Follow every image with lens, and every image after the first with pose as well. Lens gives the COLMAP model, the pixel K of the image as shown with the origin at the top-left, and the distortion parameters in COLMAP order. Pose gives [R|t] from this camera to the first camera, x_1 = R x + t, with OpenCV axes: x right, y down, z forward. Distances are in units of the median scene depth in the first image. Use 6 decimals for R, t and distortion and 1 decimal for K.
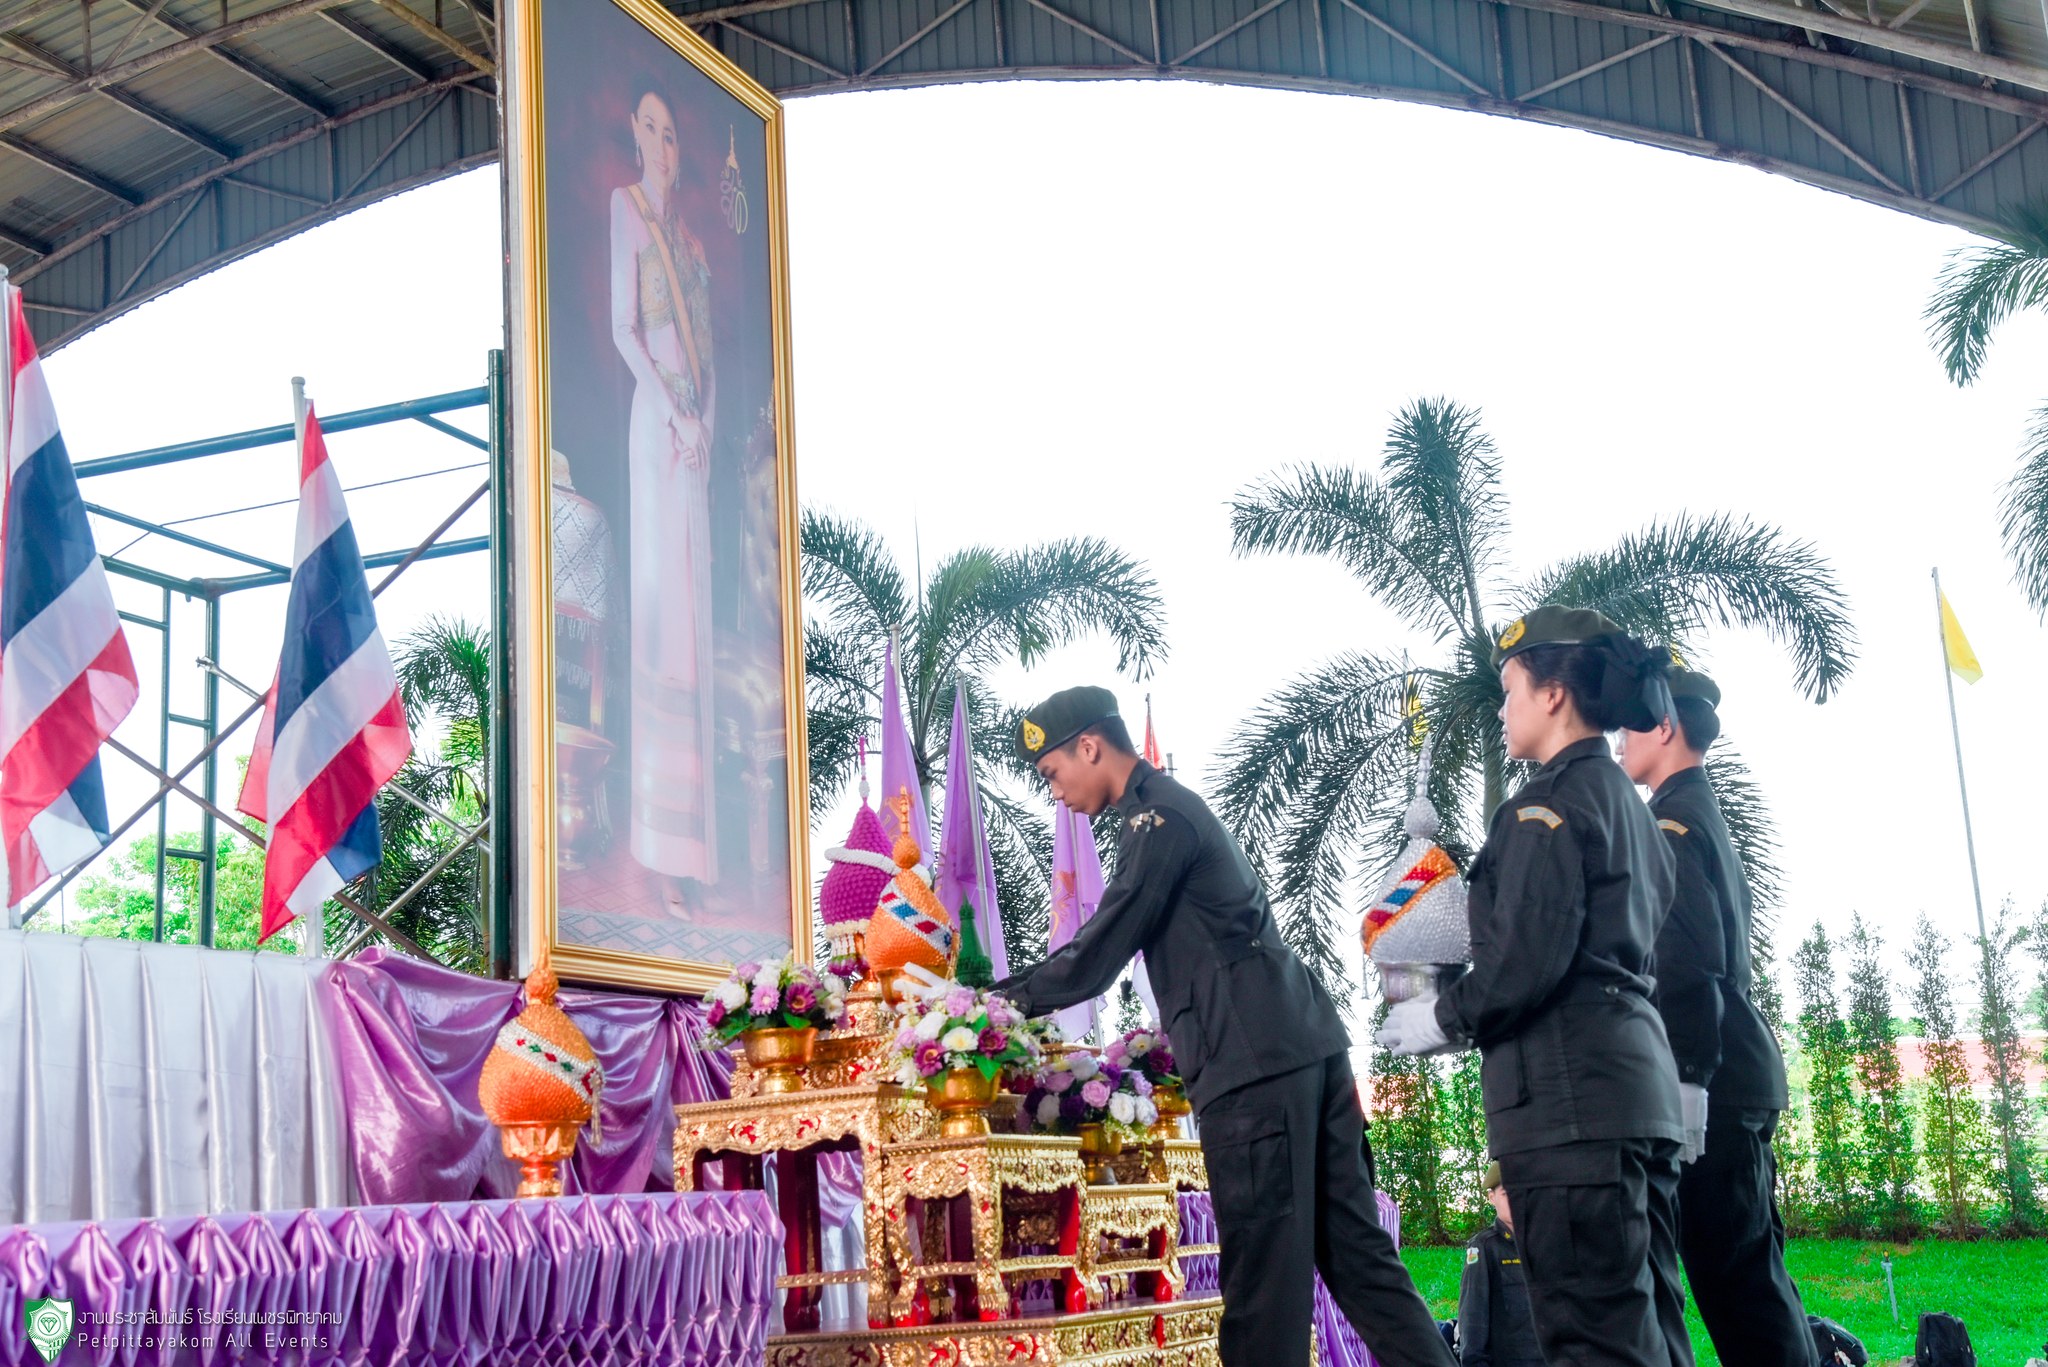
lens RADIAL K [[2506.8, 0, 1062.9], [0, 2506.8, 735.2], [0, 0, 1]] dist [0.147935, 0.000000]
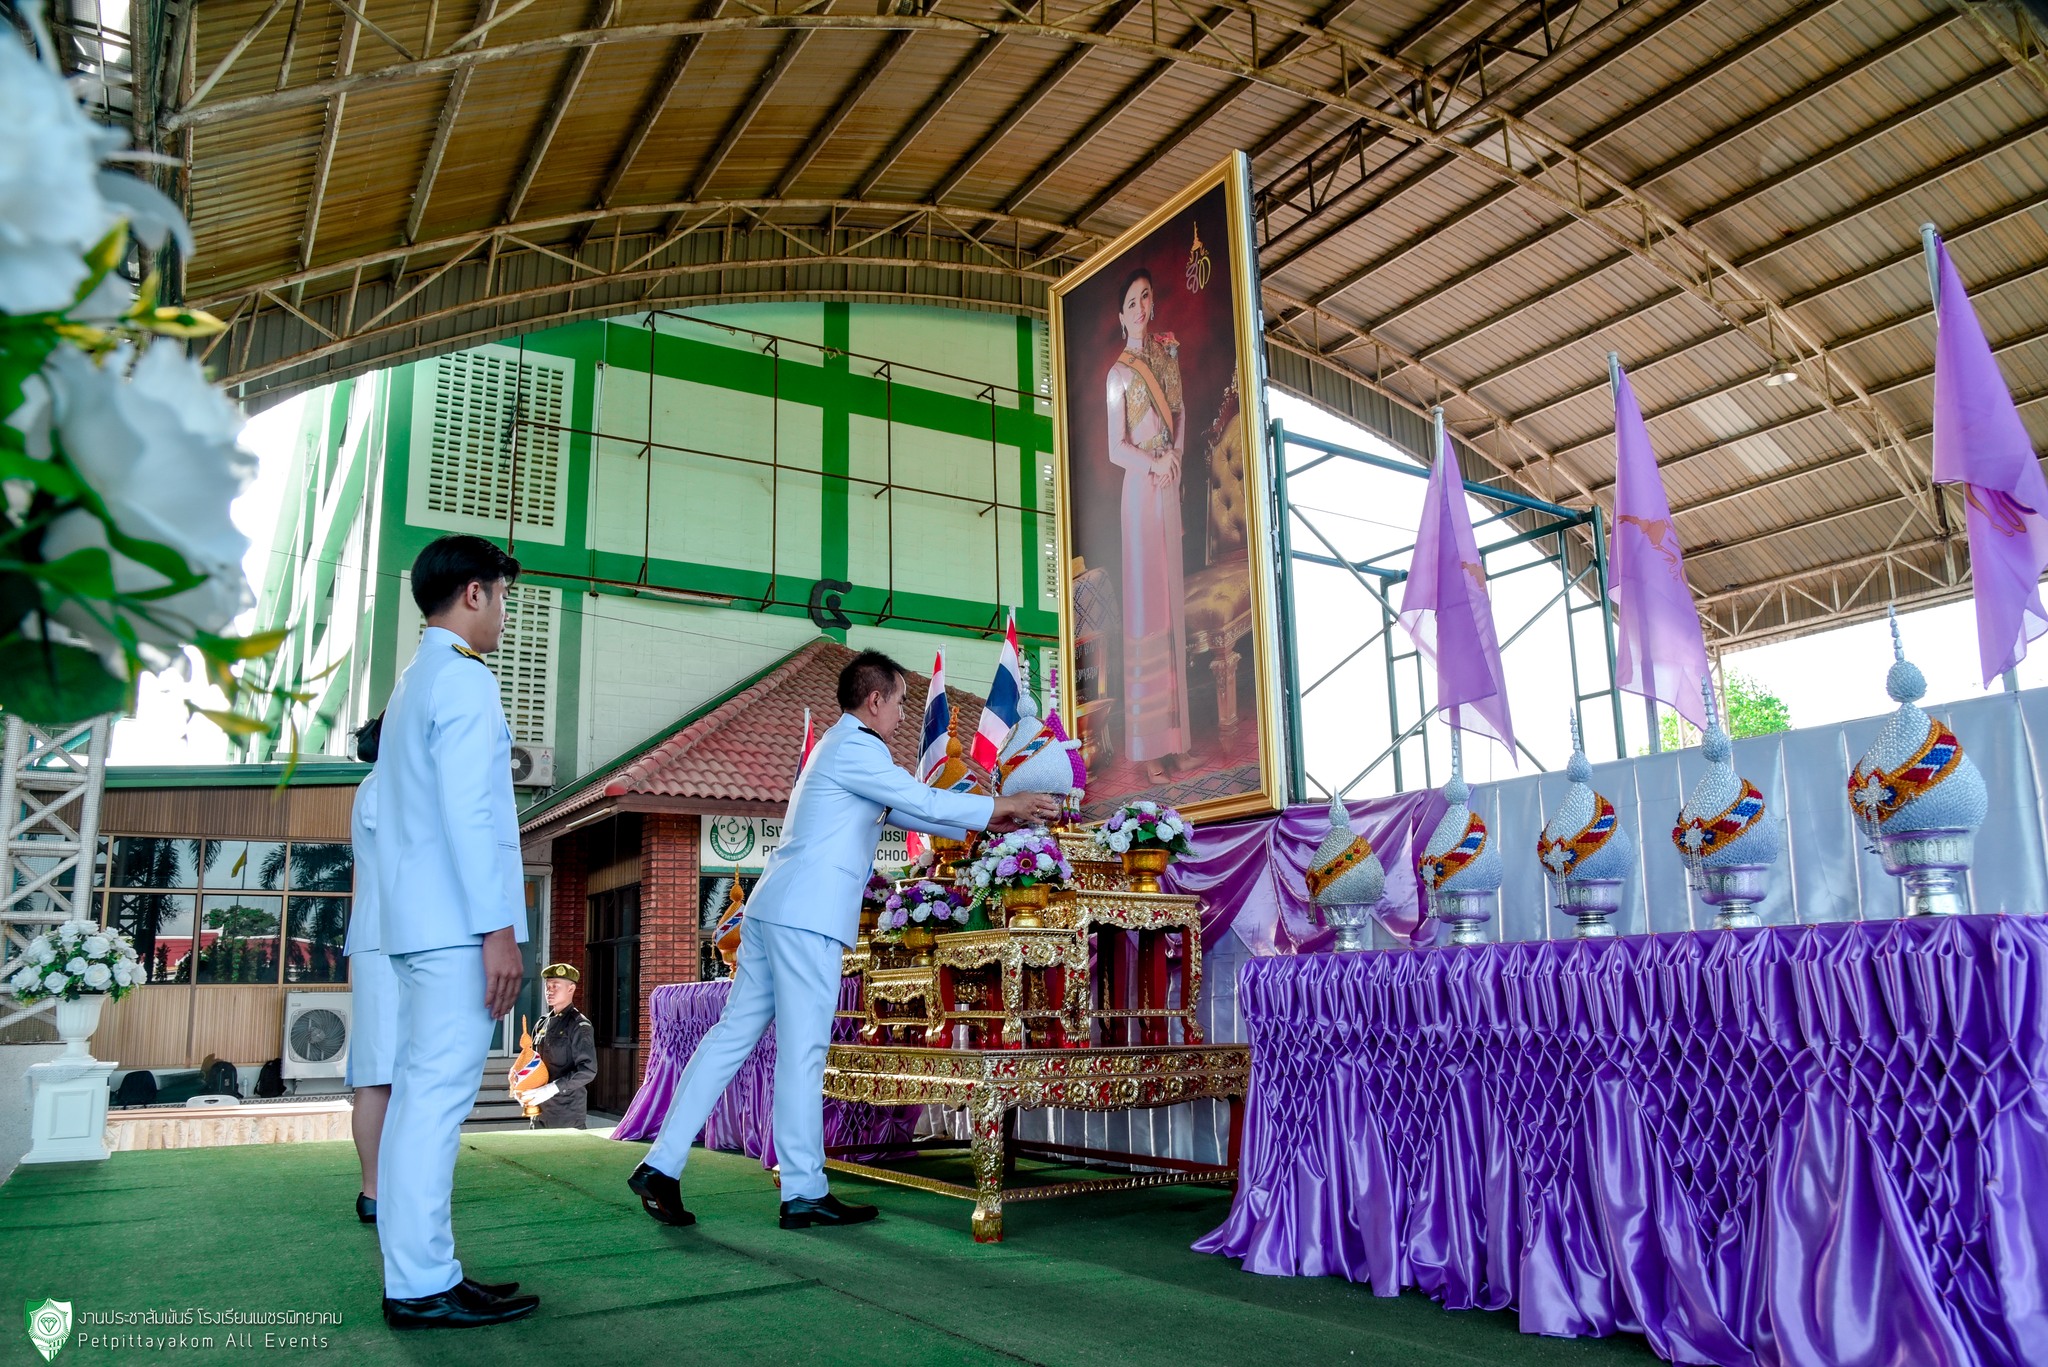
lens RADIAL K [[1412.0, 0, 1017.2], [0, 1412.0, 735.3], [0, 0, 1]] dist [-0.103055, 0.056009]
pose [[-0.573081, -0.085877, -0.814987, 0.605736], [0.202564, 0.948790, -0.242414, 0.233393], [0.794070, -0.304010, -0.526338, 1.360769]]
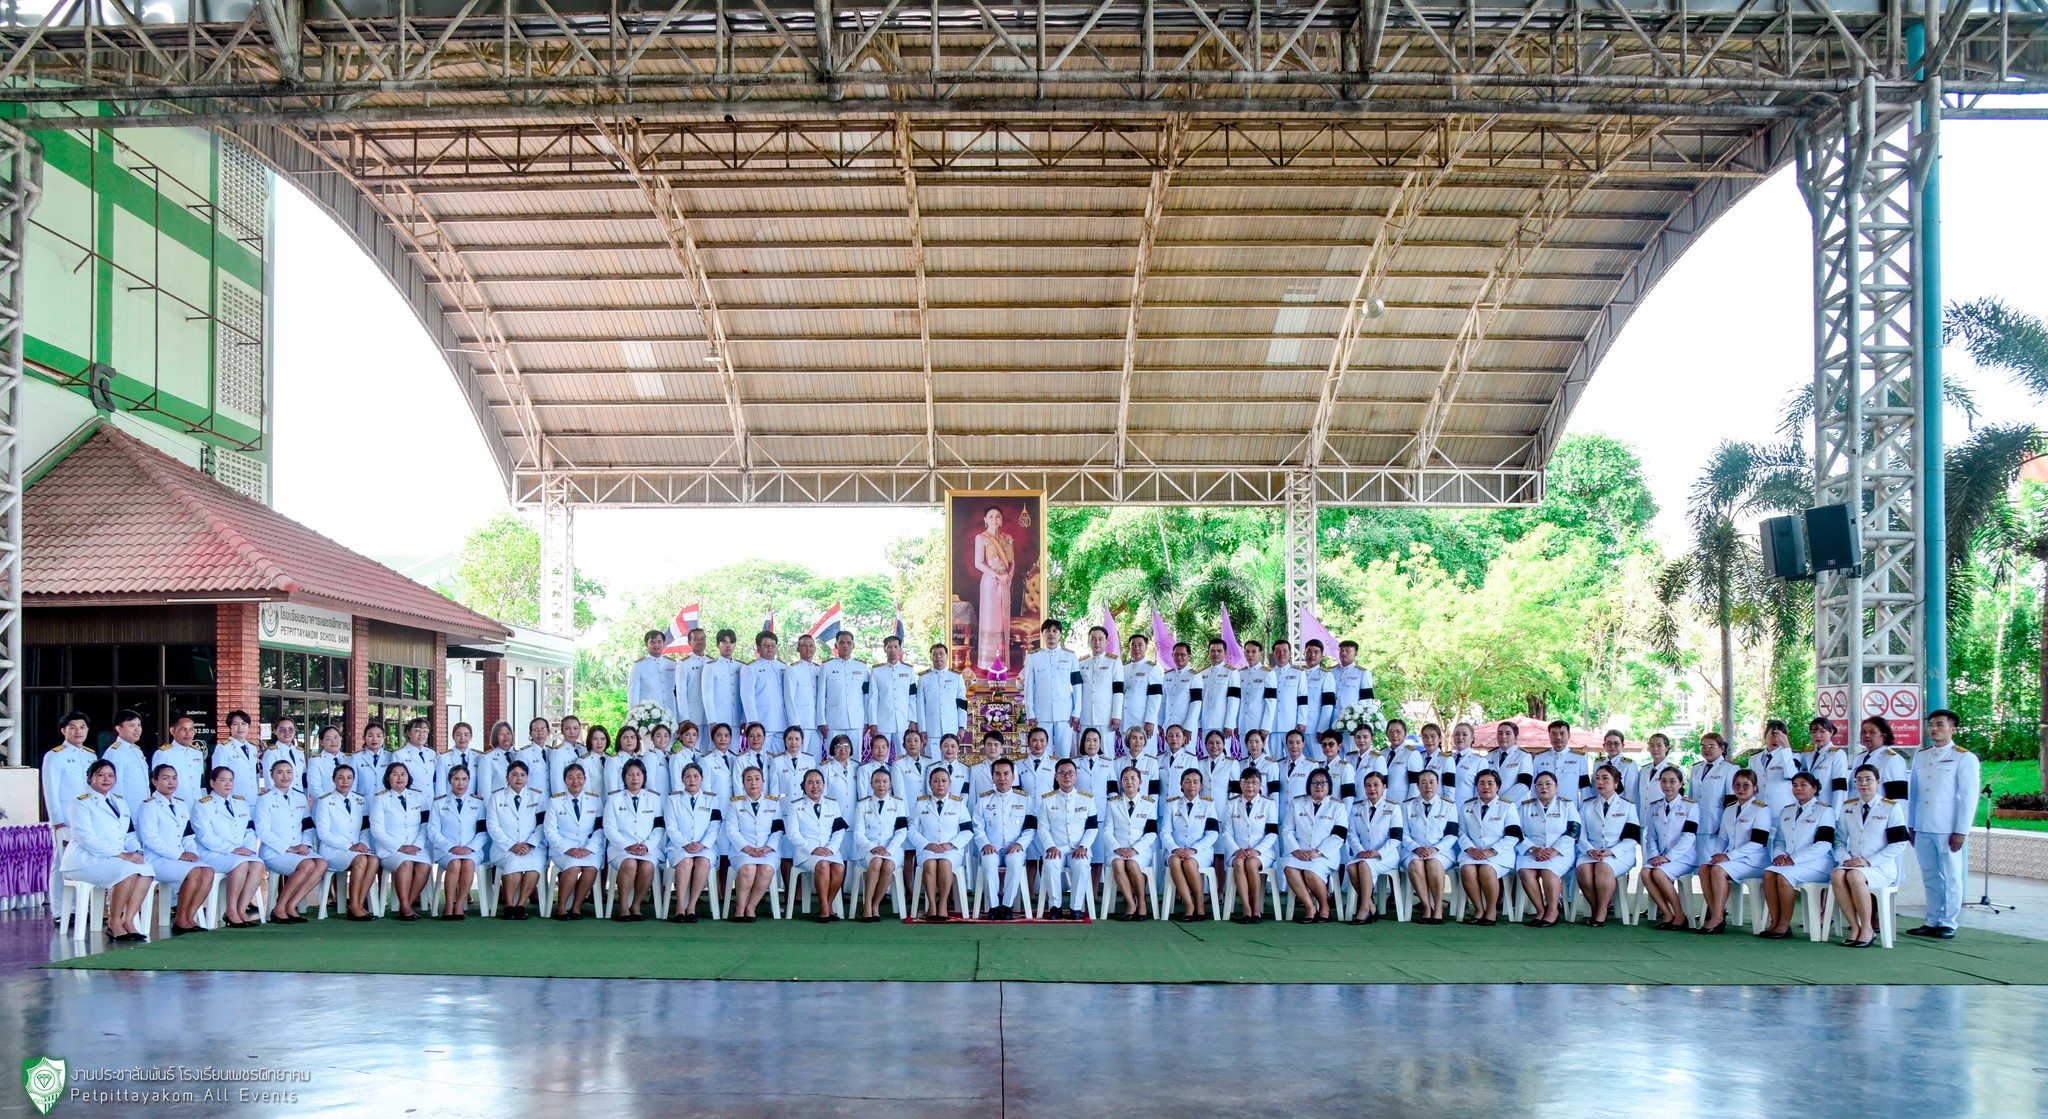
lens RADIAL K [[1629.7, 0, 964.2], [0, 1629.7, 736.8], [0, 0, 1]] dist [-0.094786, -0.012958]
pose [[0.388306, 0.042984, -0.920527, 2.813660], [0.153072, 0.982026, 0.110426, -0.181223], [0.908728, -0.183787, 0.374747, -0.321399]]
